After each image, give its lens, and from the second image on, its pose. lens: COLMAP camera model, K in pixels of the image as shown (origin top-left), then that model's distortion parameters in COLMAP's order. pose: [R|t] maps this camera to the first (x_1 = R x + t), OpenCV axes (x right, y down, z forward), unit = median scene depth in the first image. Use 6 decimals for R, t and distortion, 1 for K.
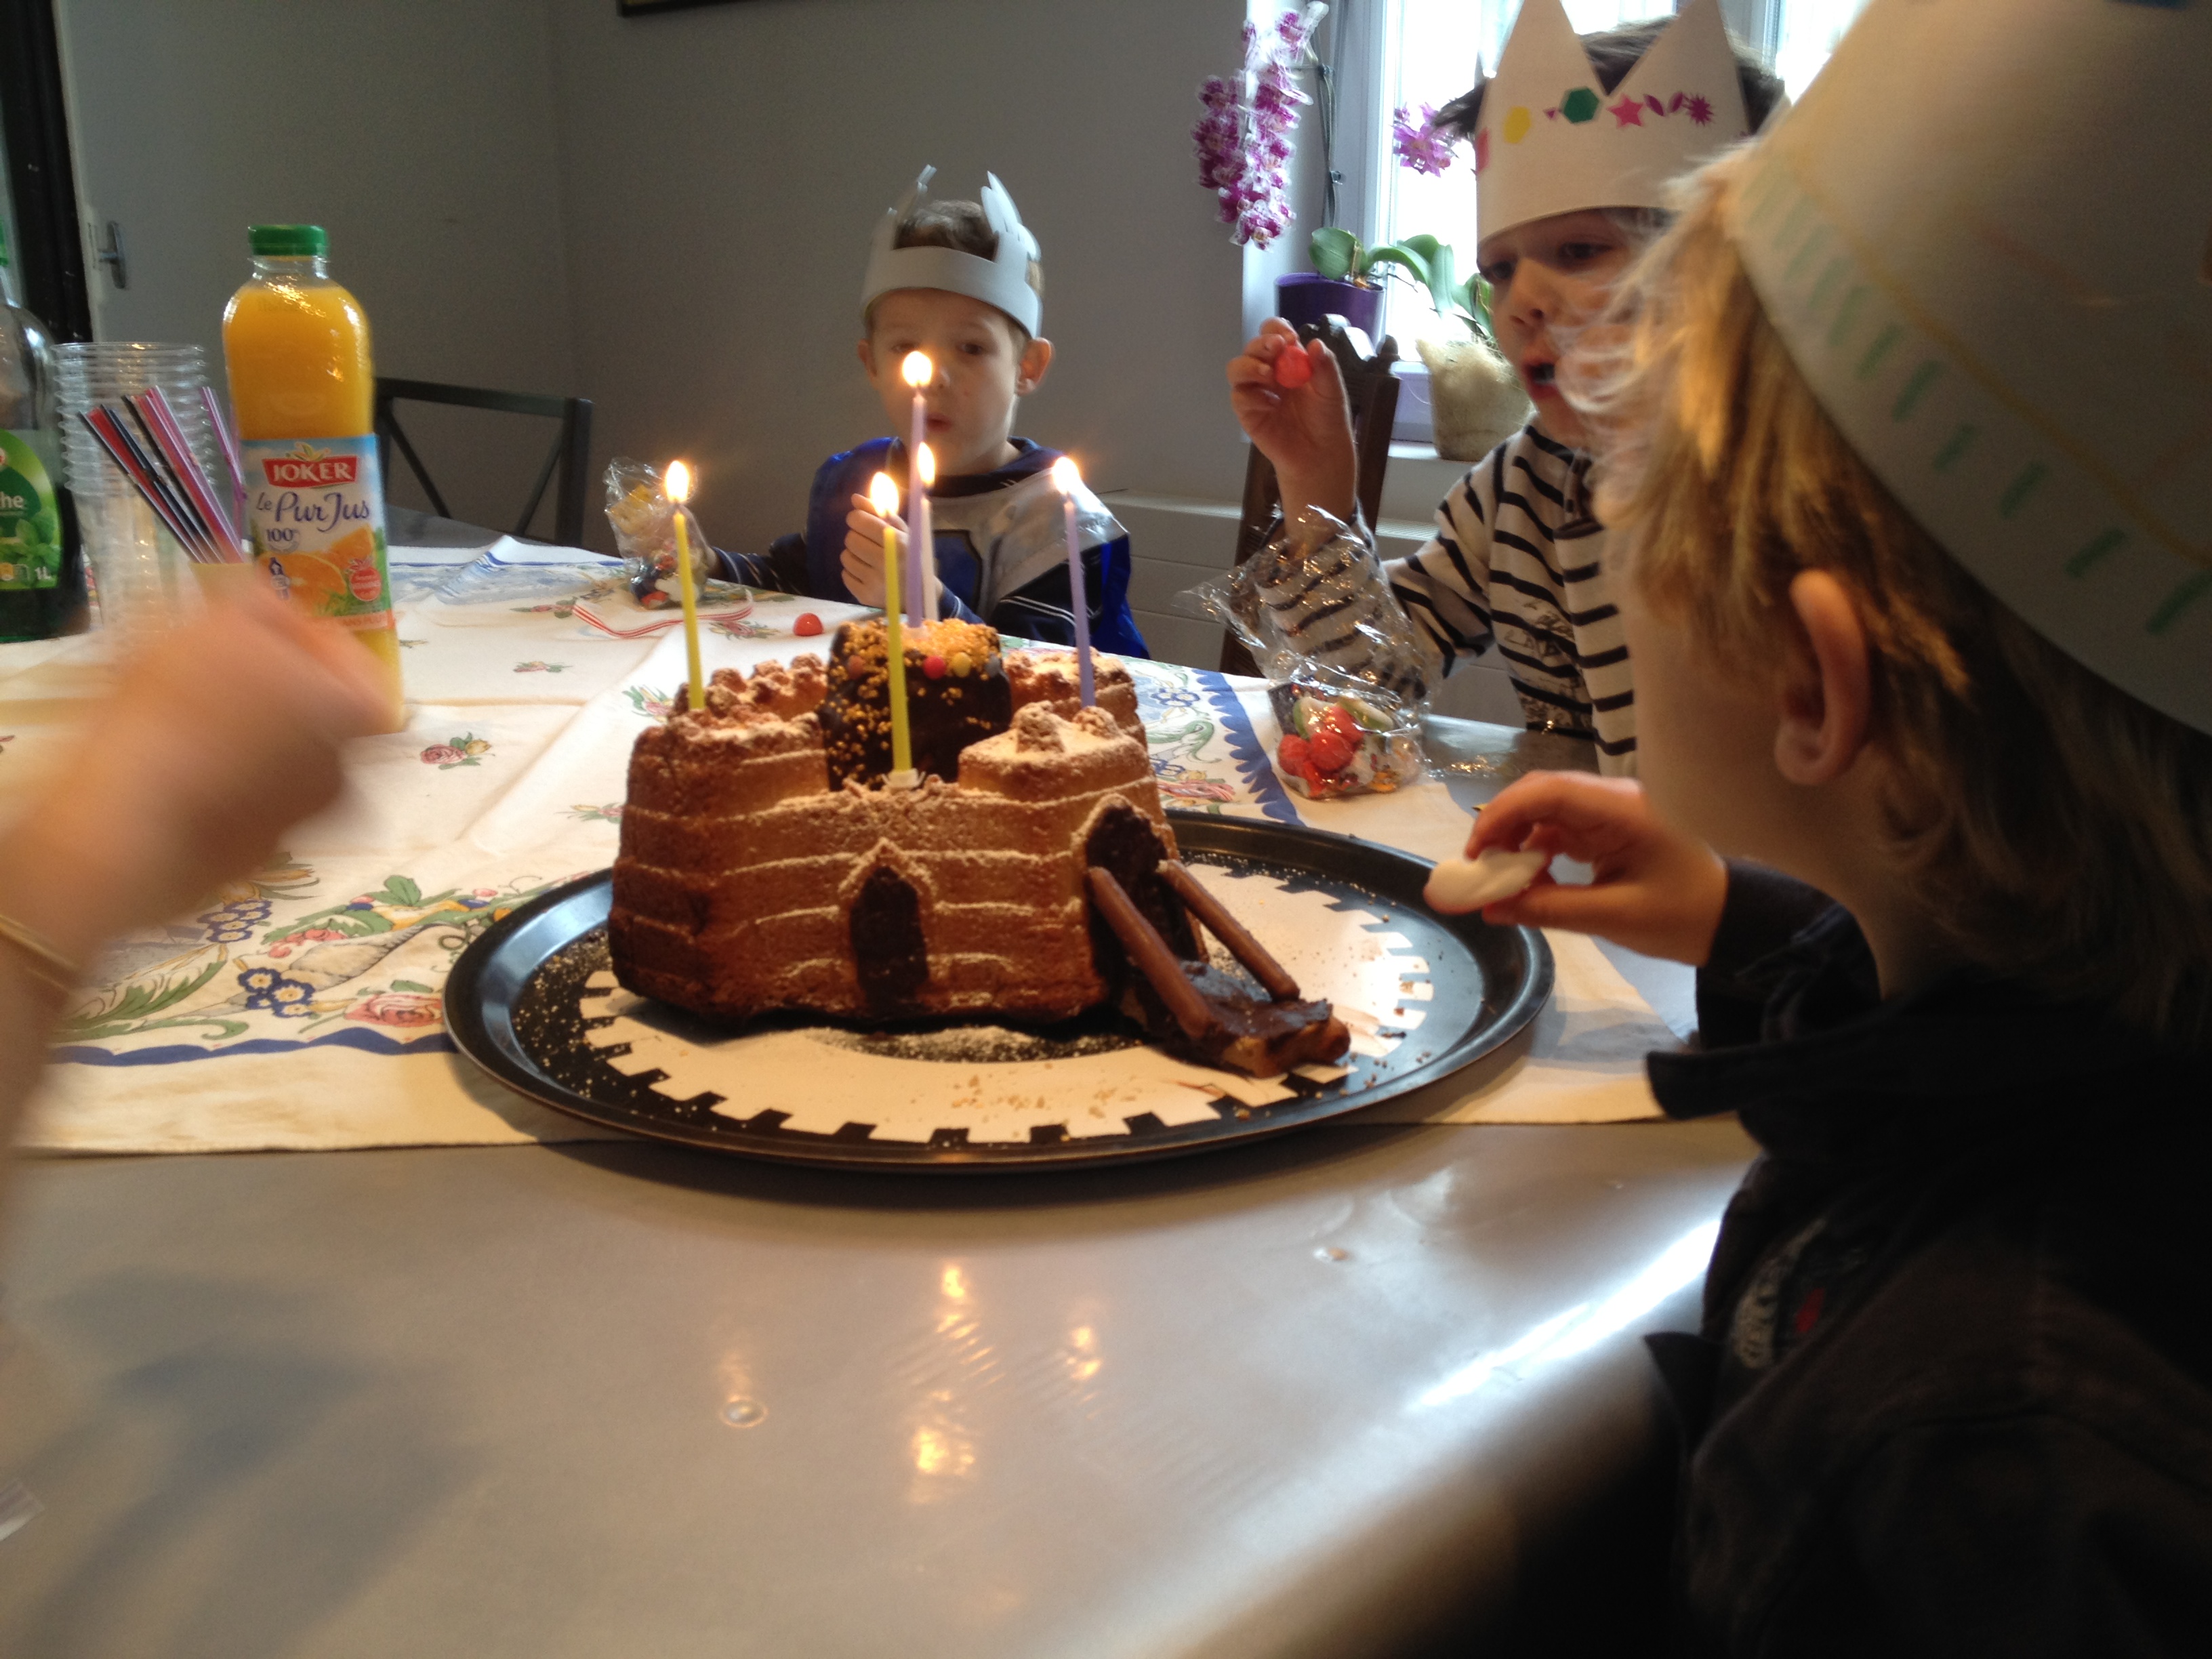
lens RADIAL K [[2008.4, 0, 1135.1], [0, 2008.4, 835.6], [0, 0, 1]] dist [0.077967, -0.170713]
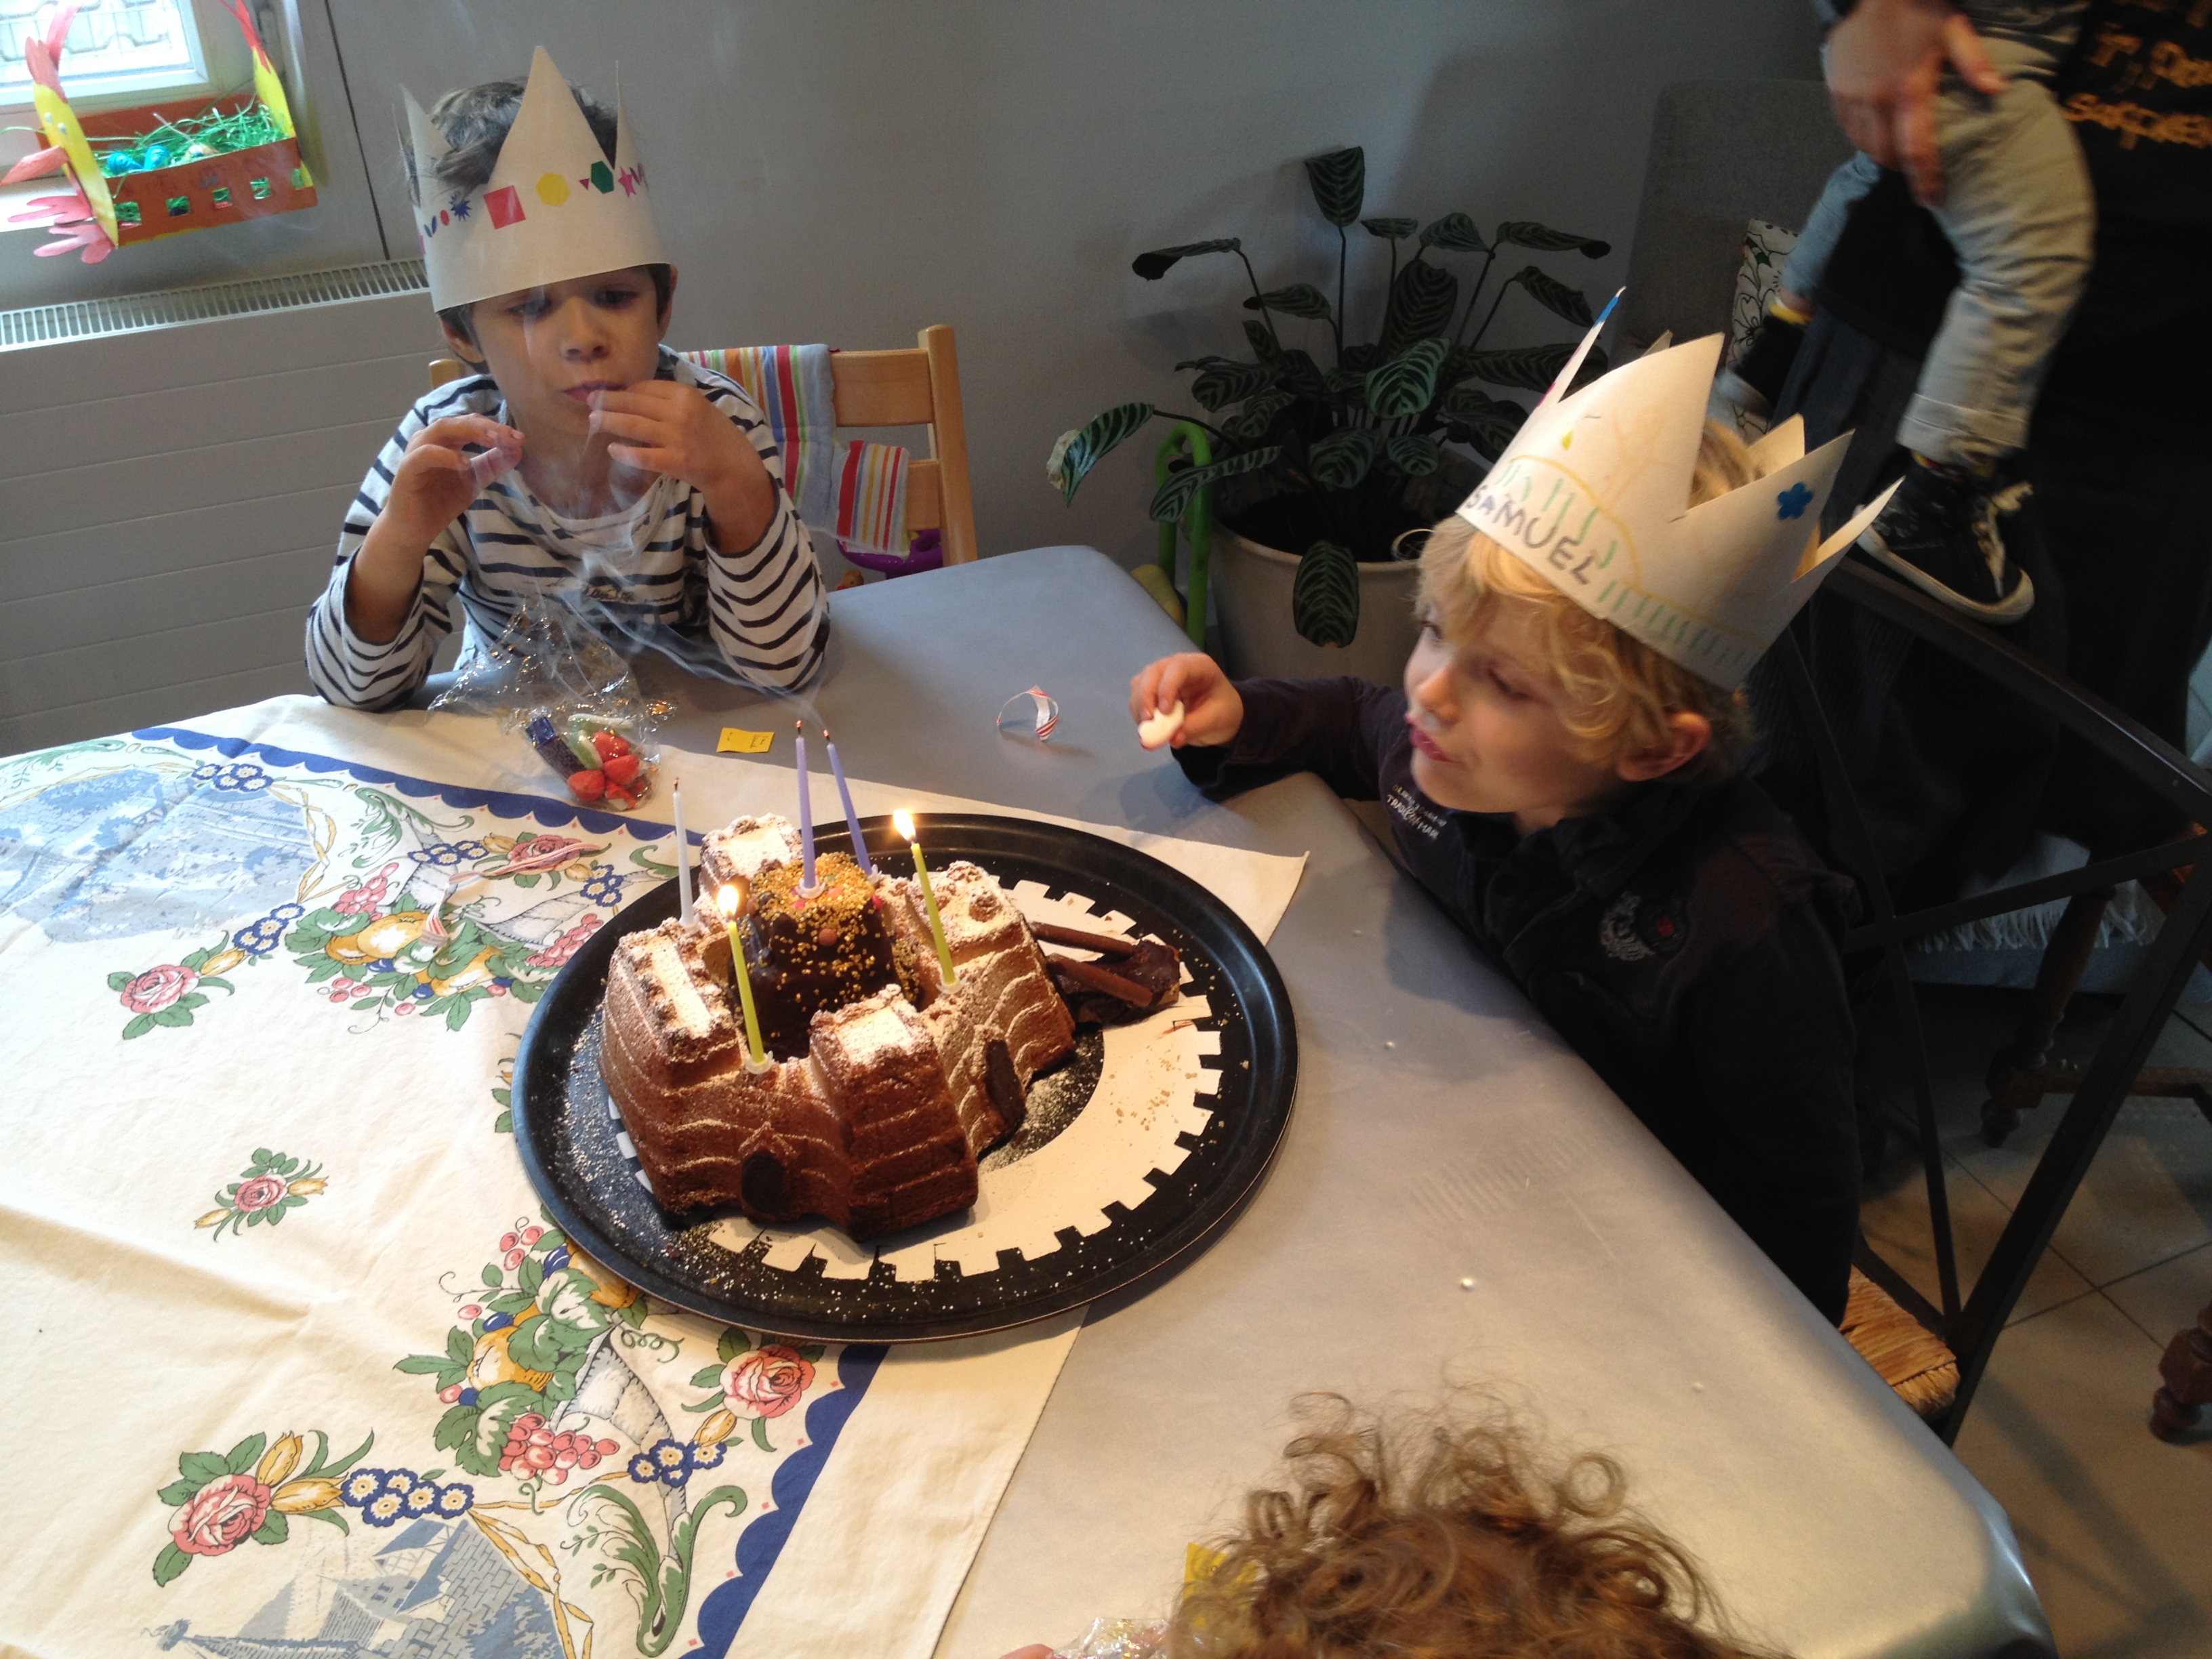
lens RADIAL K [[2008.4, 0, 1110.4], [0, 2008.4, 809.5], [0, 0, 1]] dist [0.077967, -0.170713]
pose [[0.377344, -0.525687, 0.762407, -1.066866], [0.241218, 0.850644, 0.467139, -0.751347], [-0.894106, 0.007634, 0.447791, 0.278376]]
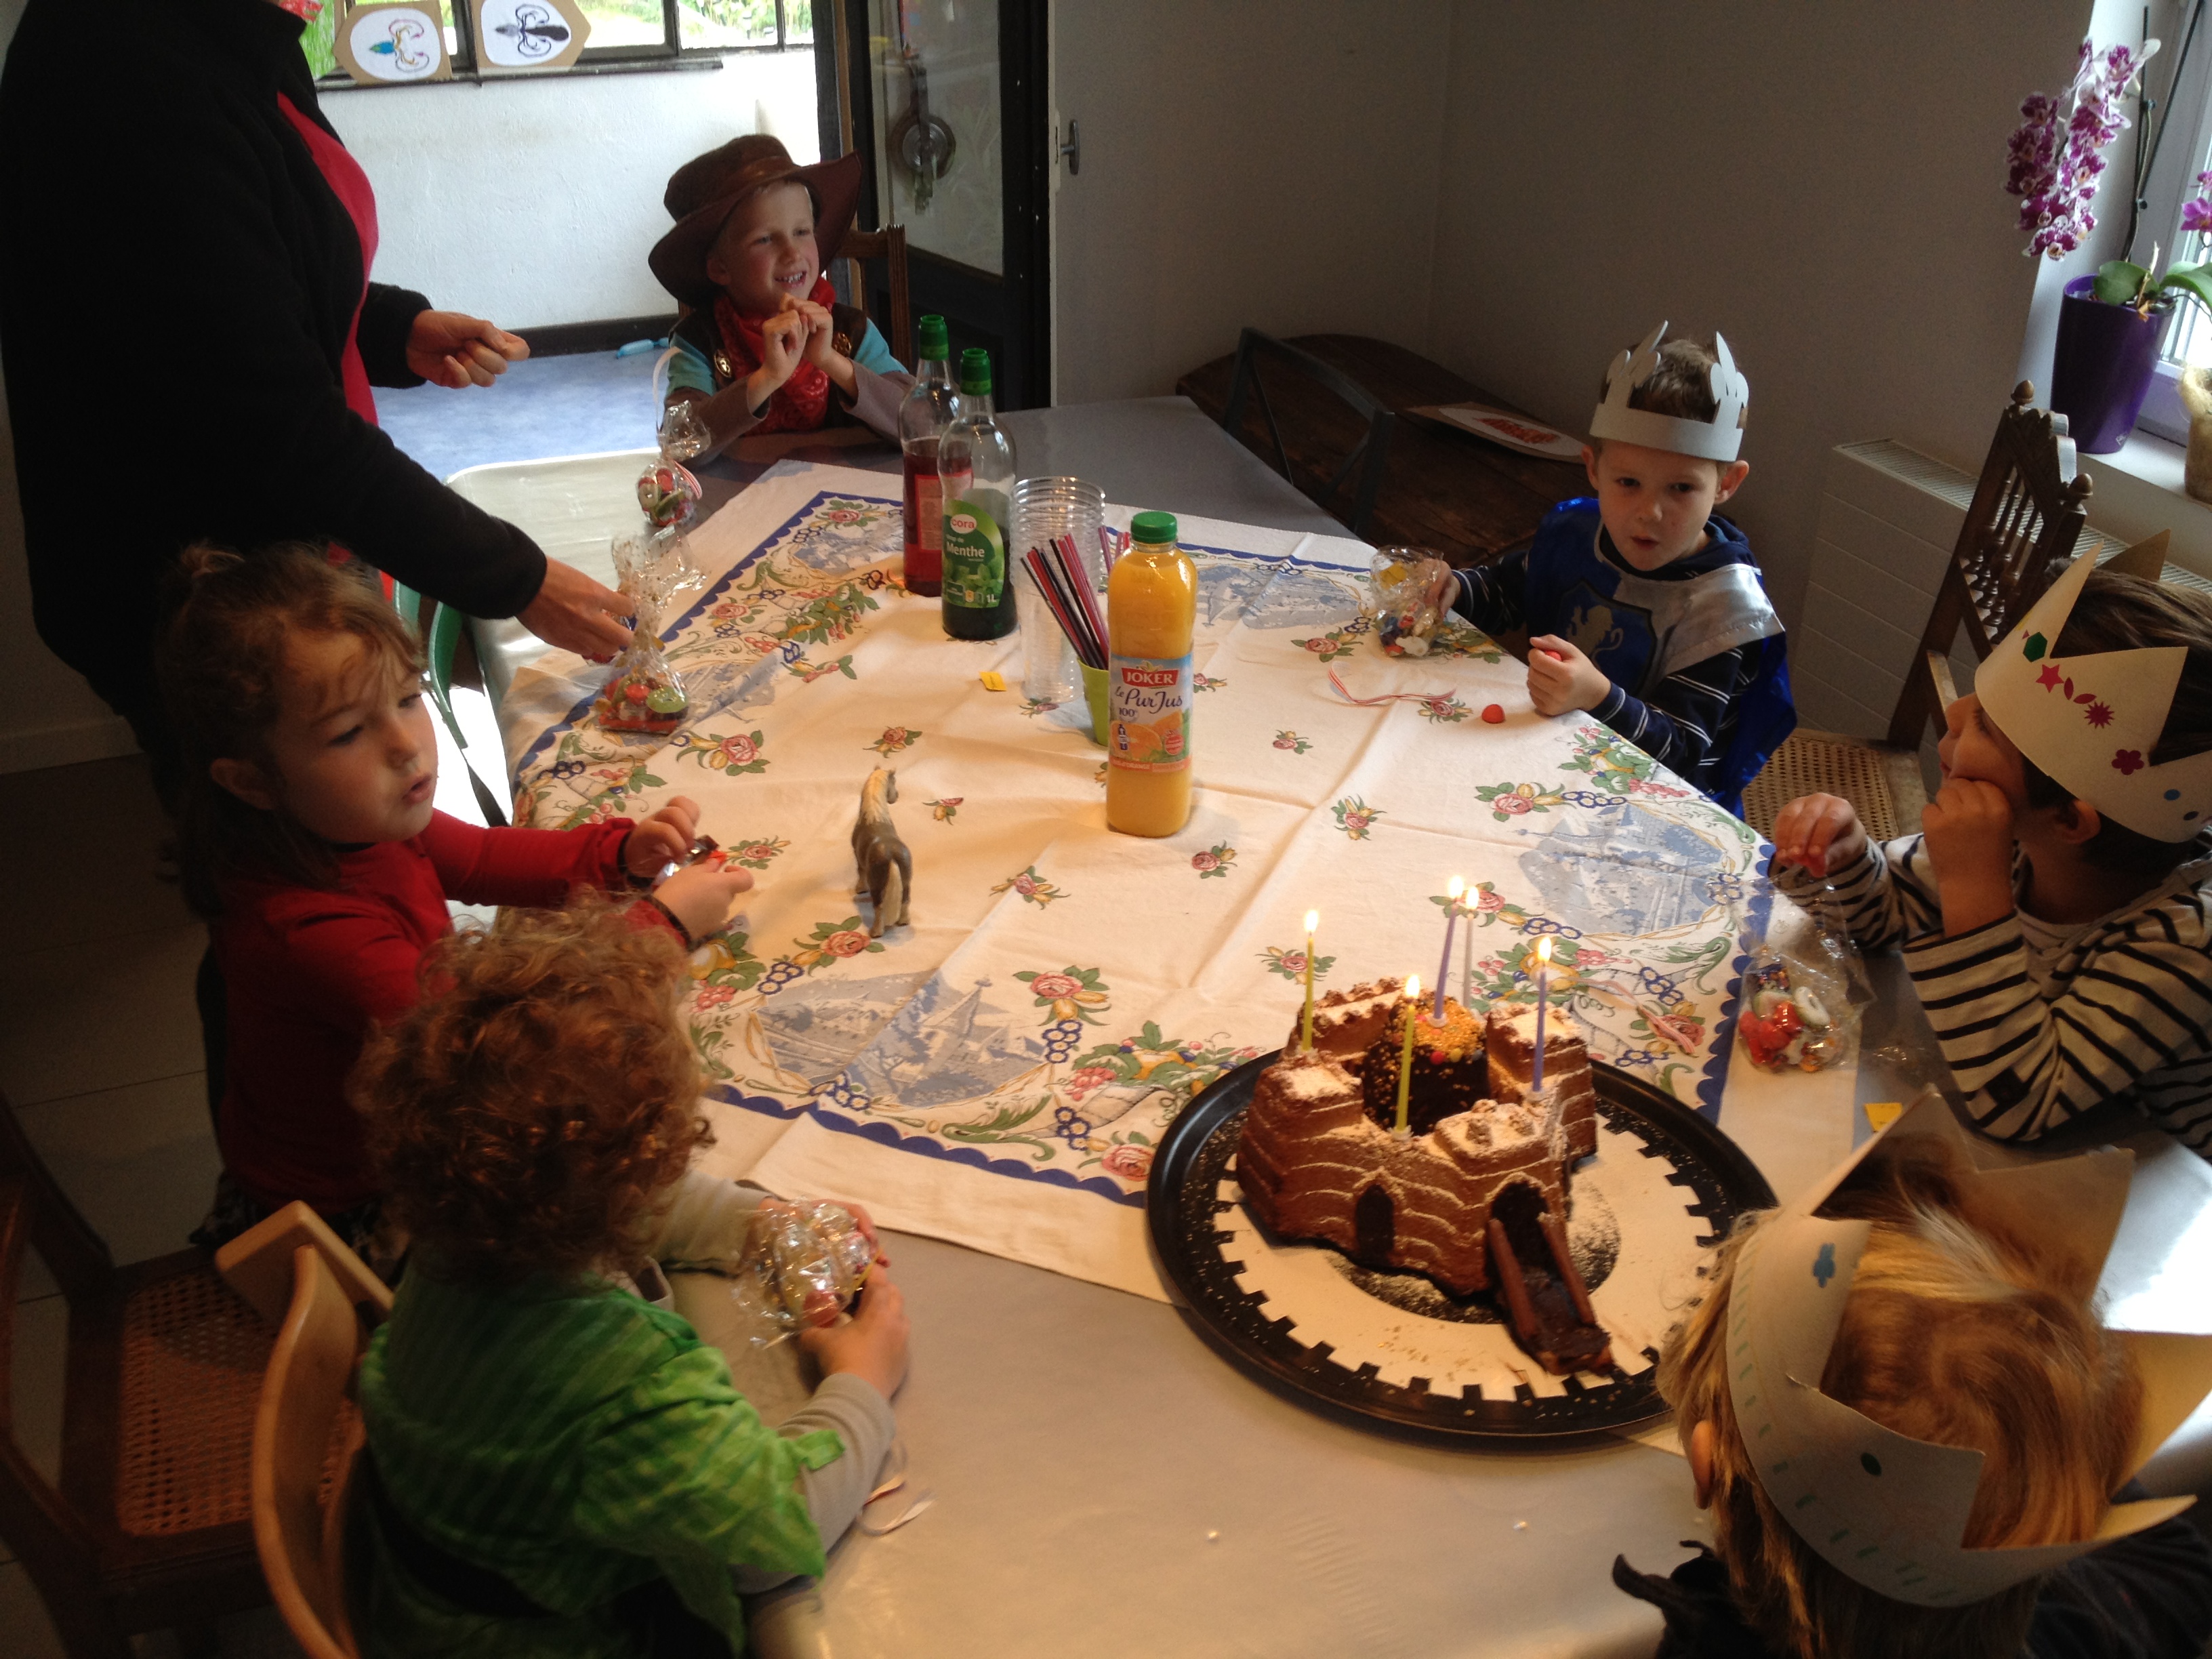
lens RADIAL K [[2008.4, 0, 1121.8], [0, 2008.4, 830.3], [0, 0, 1]] dist [0.077967, -0.170713]
pose [[0.904407, 0.209381, -0.371762, 0.261154], [-0.123483, 0.962470, 0.241669, -0.673715], [0.408411, -0.172661, 0.896320, -0.623506]]
